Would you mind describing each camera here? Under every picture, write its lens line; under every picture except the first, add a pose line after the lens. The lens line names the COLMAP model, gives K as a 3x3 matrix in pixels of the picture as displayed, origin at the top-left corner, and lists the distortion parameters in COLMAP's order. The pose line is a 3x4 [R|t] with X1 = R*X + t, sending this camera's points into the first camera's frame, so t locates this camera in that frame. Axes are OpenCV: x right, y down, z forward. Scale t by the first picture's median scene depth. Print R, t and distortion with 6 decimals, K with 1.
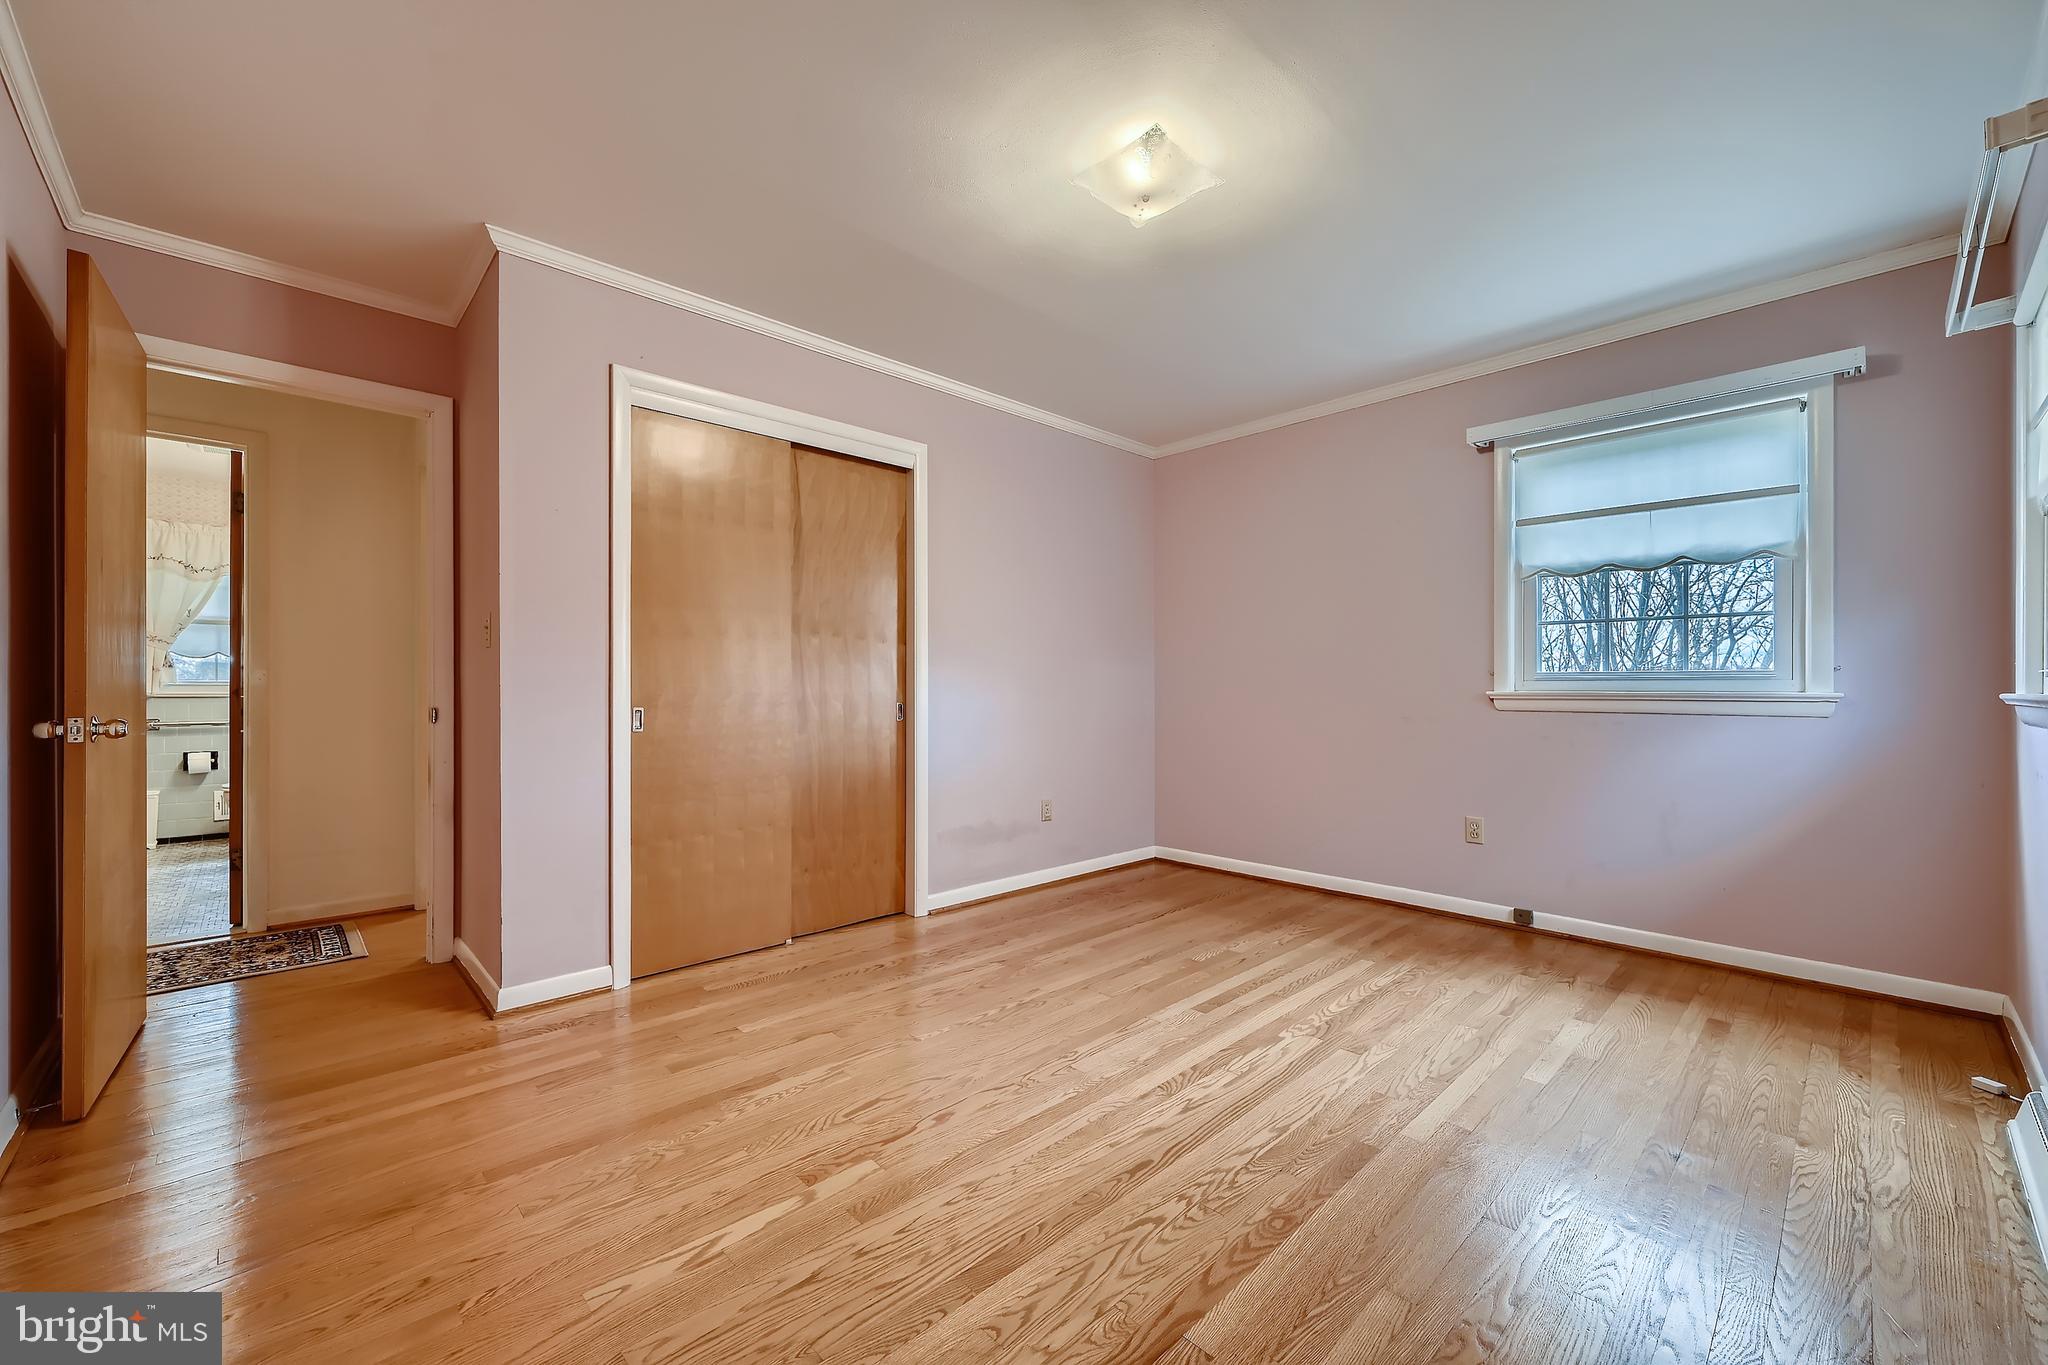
lens RADIAL K [[812.6, 0, 1017.9], [0, 812.6, 688.2], [0, 0, 1]] dist [-0.002439, 0.000761]
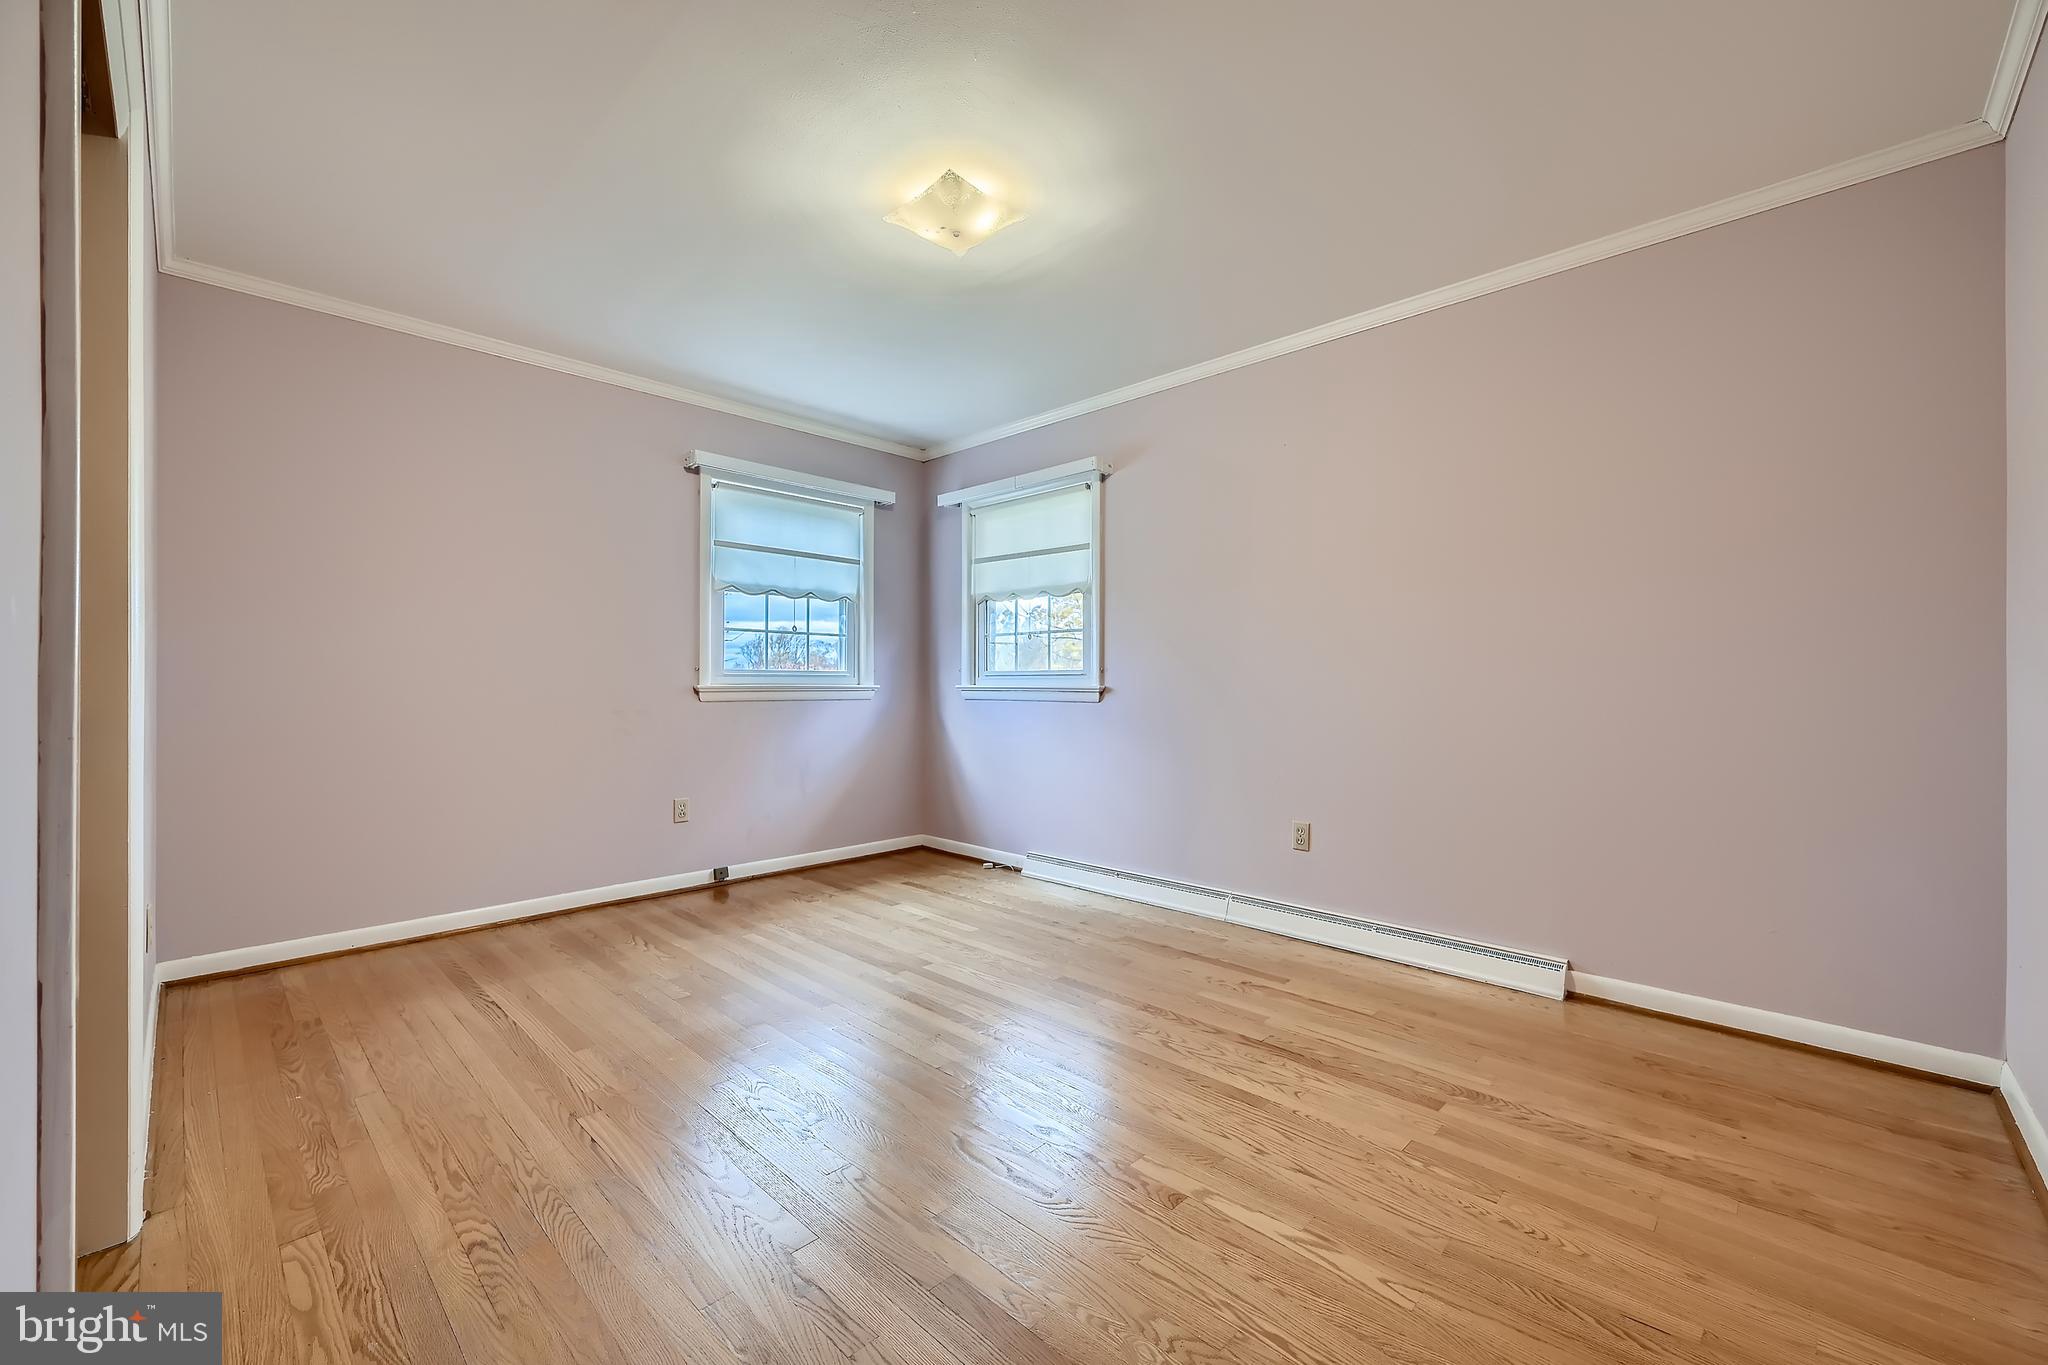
lens RADIAL K [[812.6, 0, 1034.0], [0, 812.6, 682.6], [0, 0, 1]] dist [-0.002439, 0.000761]
pose [[-0.051608, 0.000313, 0.998667, -0.713810], [-0.002068, 0.999998, -0.000421, 0.000098], [-0.998665, -0.002087, -0.051608, 0.723898]]
